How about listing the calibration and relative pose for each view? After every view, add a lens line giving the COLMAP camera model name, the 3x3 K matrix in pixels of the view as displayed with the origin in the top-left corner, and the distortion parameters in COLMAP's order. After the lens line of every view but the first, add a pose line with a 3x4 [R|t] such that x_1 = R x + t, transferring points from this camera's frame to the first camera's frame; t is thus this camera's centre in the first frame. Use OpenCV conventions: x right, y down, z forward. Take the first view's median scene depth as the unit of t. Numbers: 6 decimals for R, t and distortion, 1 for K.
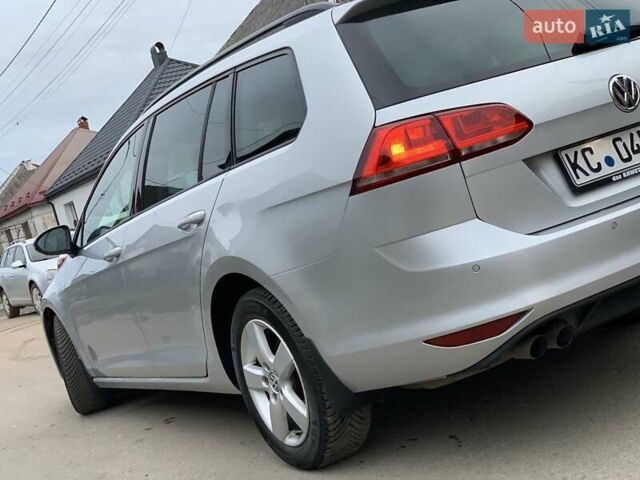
lens RADIAL K [[912.1, 0, 320.0], [0, 912.1, 240.0], [0, 0, 1]] dist [0.103115, -0.070444]
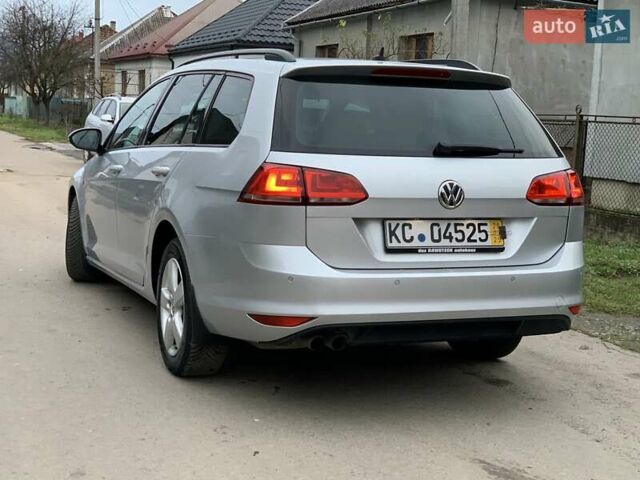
lens RADIAL K [[982.1, 0, 320.0], [0, 982.1, 240.0], [0, 0, 1]] dist [0.118834, -0.170905]
pose [[0.939288, 0.330693, -0.091546, 0.303359], [-0.323067, 0.942203, 0.088782, -0.162992], [0.115614, -0.053816, 0.991835, -0.491754]]
